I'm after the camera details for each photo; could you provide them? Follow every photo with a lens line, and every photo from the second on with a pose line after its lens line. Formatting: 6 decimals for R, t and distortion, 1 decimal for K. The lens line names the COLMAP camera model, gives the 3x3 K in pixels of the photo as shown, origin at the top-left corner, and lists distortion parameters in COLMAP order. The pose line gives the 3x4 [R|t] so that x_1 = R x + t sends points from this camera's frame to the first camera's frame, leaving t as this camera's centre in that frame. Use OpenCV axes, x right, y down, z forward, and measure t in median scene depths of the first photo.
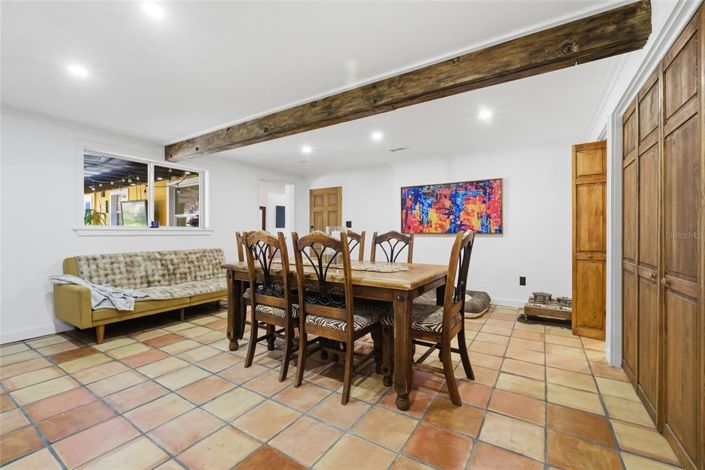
lens RADIAL K [[307.9, 0, 353.9], [0, 307.9, 235.2], [0, 0, 1]] dist [-0.009468, 0.003093]
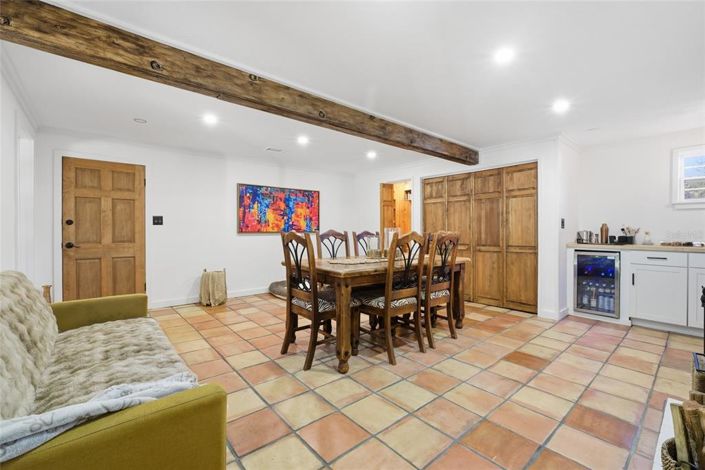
lens RADIAL K [[307.9, 0, 353.7], [0, 307.9, 231.0], [0, 0, 1]] dist [-0.009468, 0.003093]
pose [[0.273190, -0.001741, 0.961958, -0.741136], [0.007573, 0.999971, -0.000341, -0.008236], [-0.961930, 0.007378, 0.273196, 0.457799]]
